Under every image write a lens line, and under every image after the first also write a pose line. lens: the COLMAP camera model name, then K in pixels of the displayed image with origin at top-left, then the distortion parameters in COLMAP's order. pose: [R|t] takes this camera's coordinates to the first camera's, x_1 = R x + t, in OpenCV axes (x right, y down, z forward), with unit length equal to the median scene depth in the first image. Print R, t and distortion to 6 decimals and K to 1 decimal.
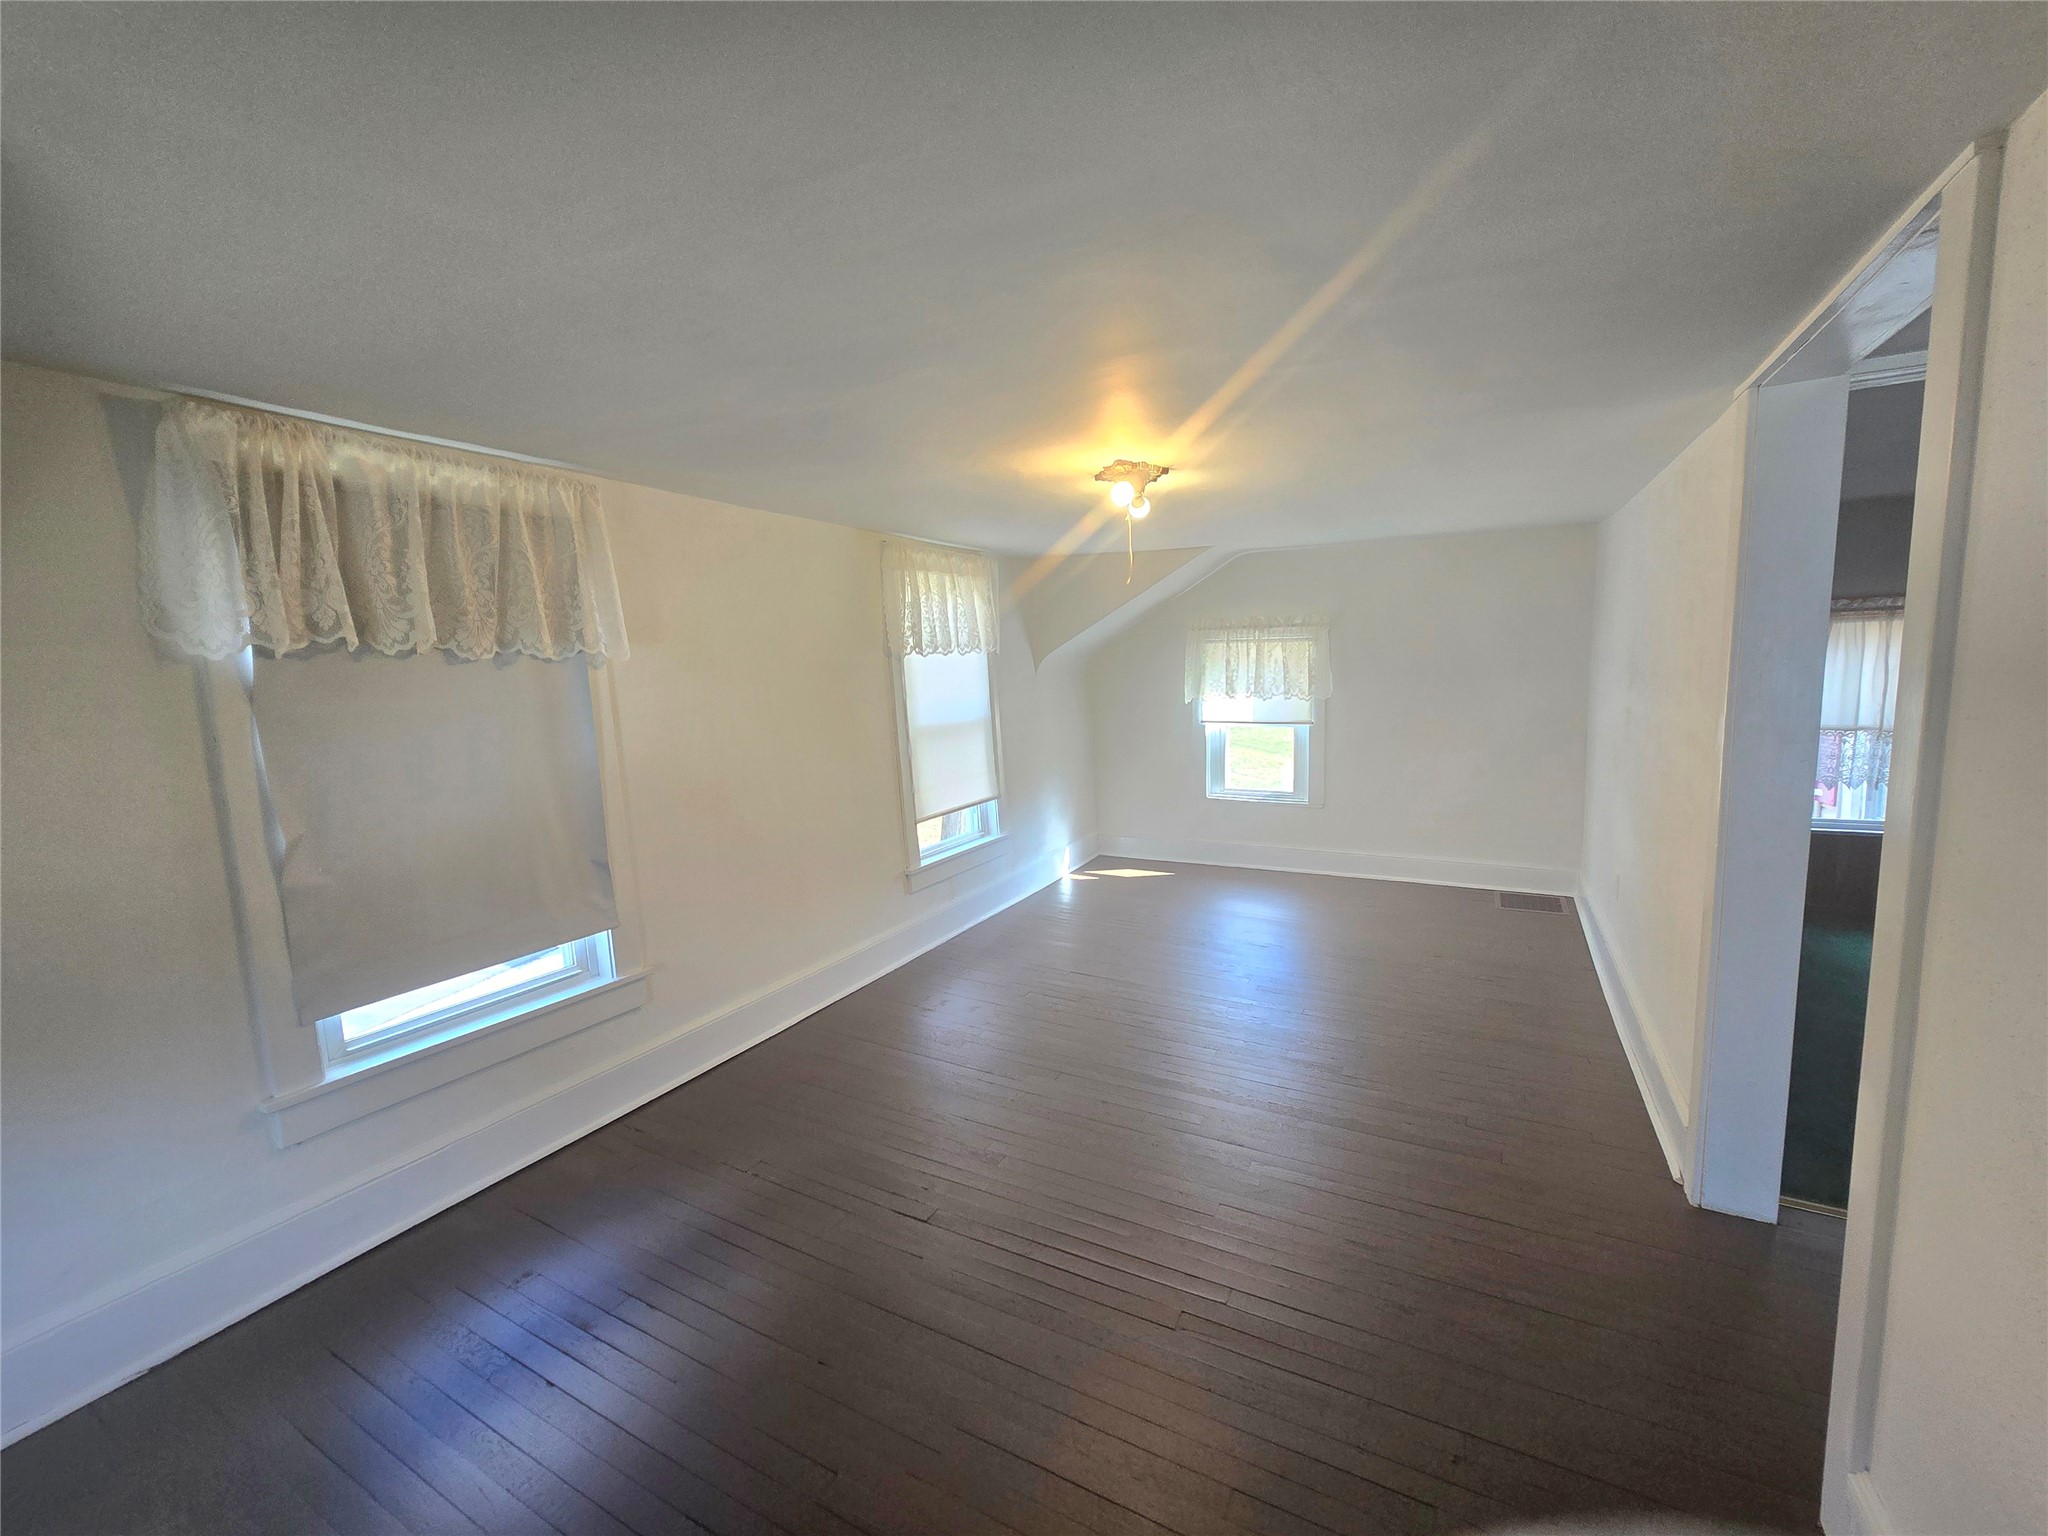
lens RADIAL K [[827.2, 0, 1024.0], [0, 827.2, 768.0], [0, 0, 1]] dist [0.000157, -0.000010]
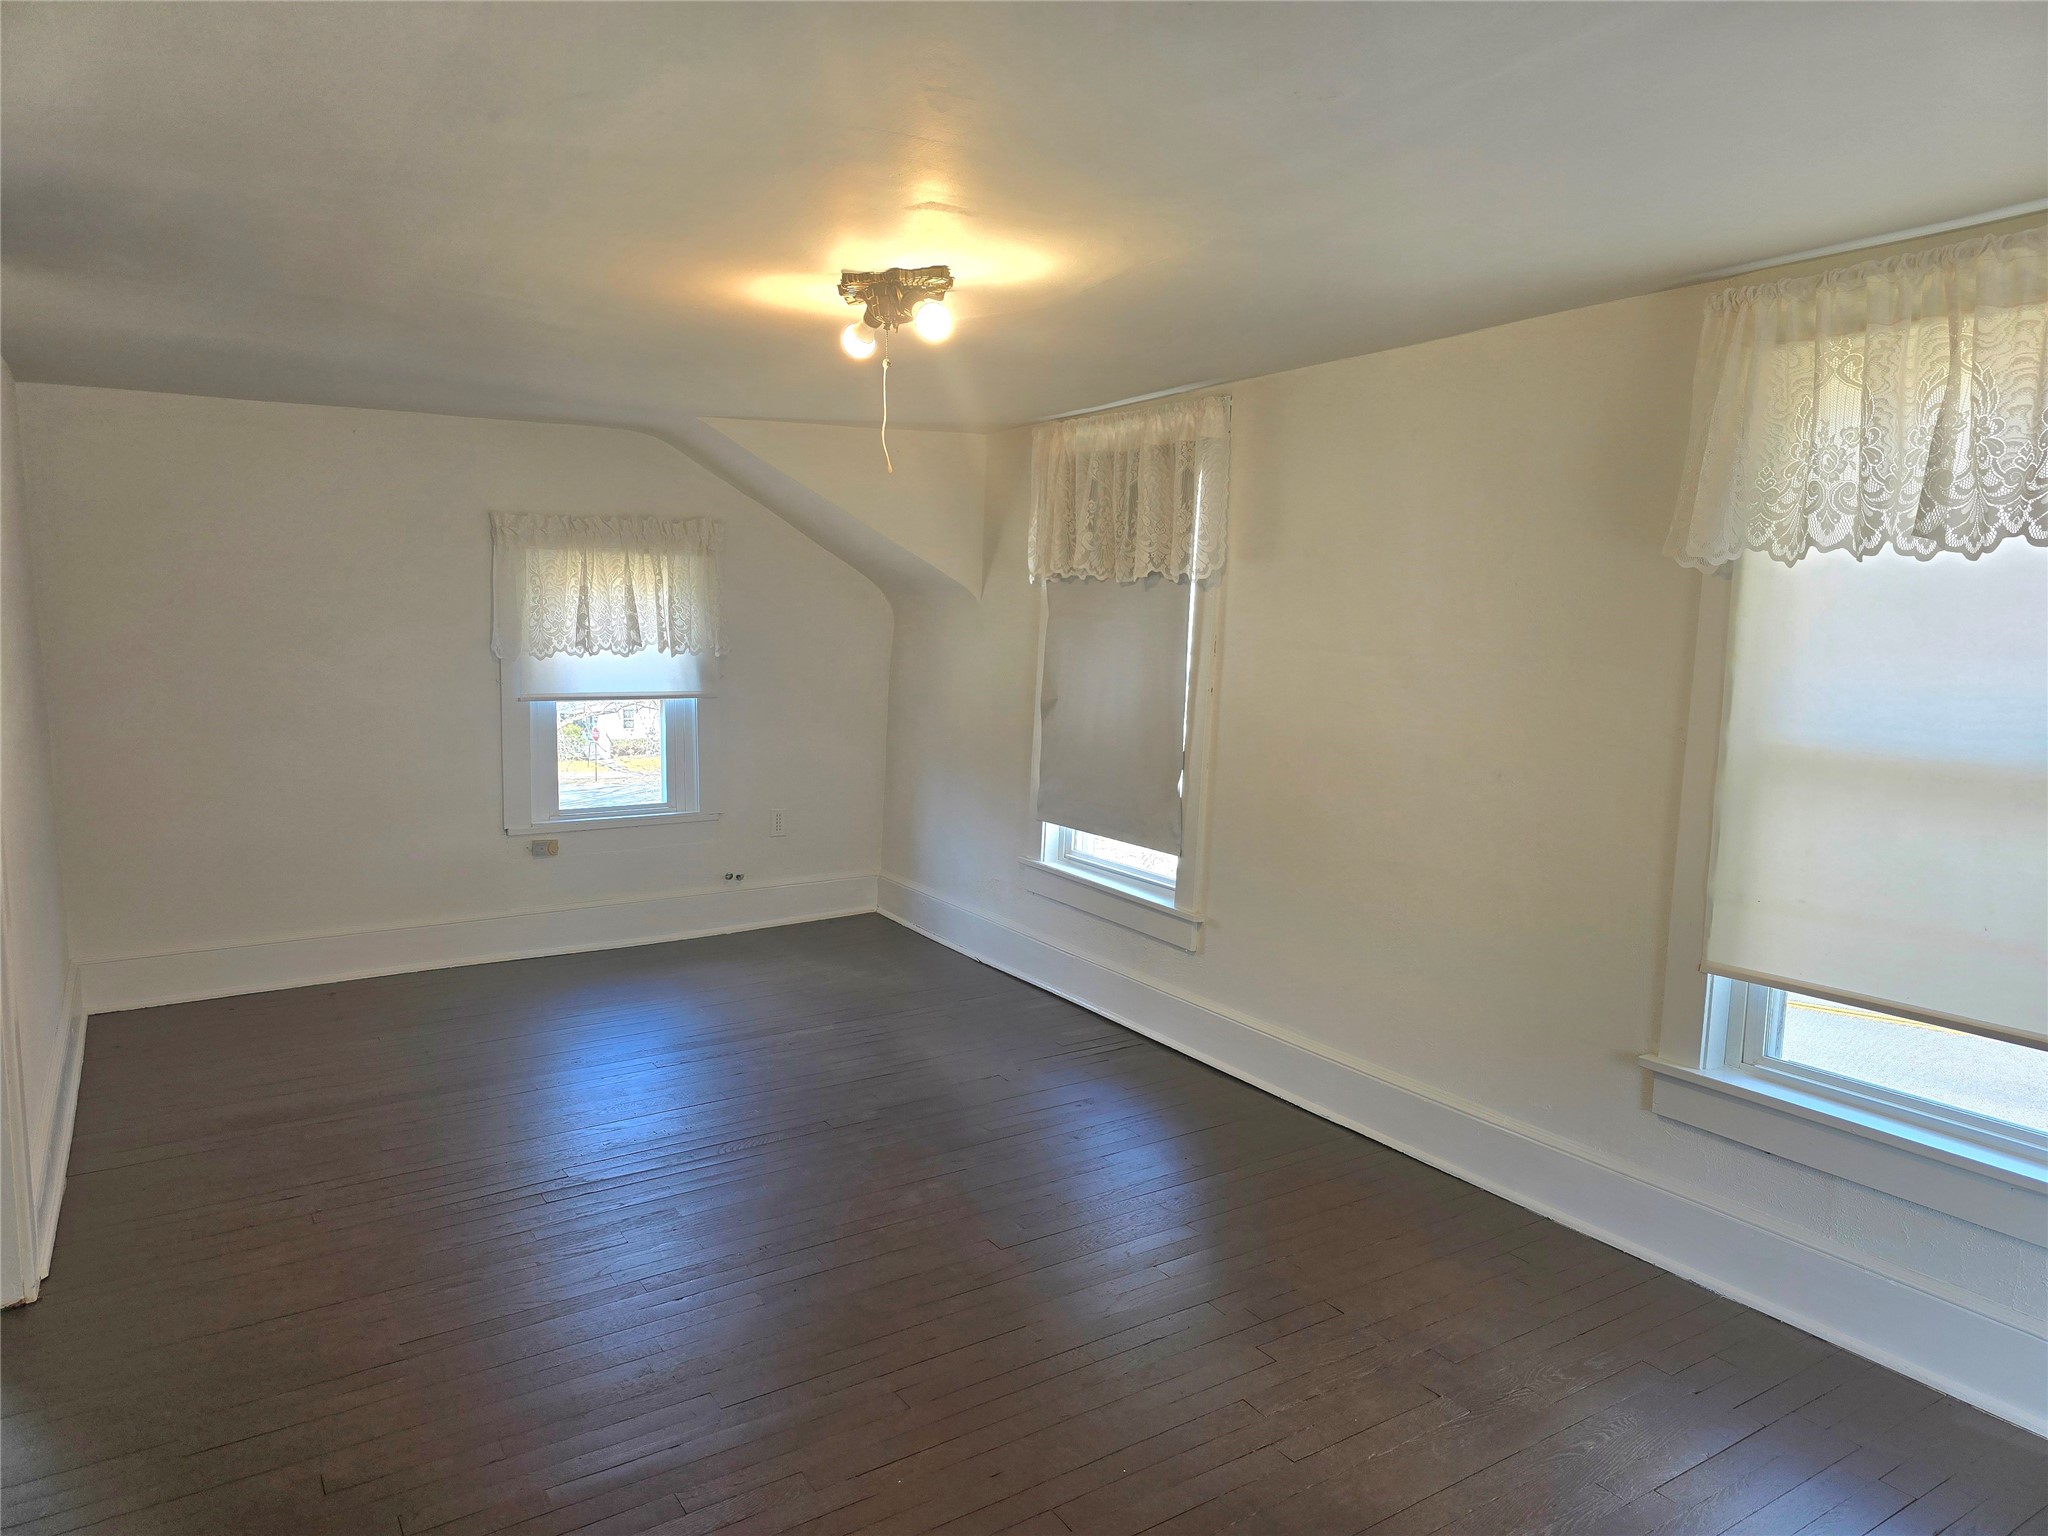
lens RADIAL K [[1349.1, 0, 1024.0], [0, 1349.1, 768.0], [0, 0, 1]] dist [0.001415, -0.000175]
pose [[-0.483603, 0.131859, -0.865298, 0.995253], [-0.094909, 0.974859, 0.201598, -0.220213], [0.870127, 0.179618, -0.458930, 1.618388]]
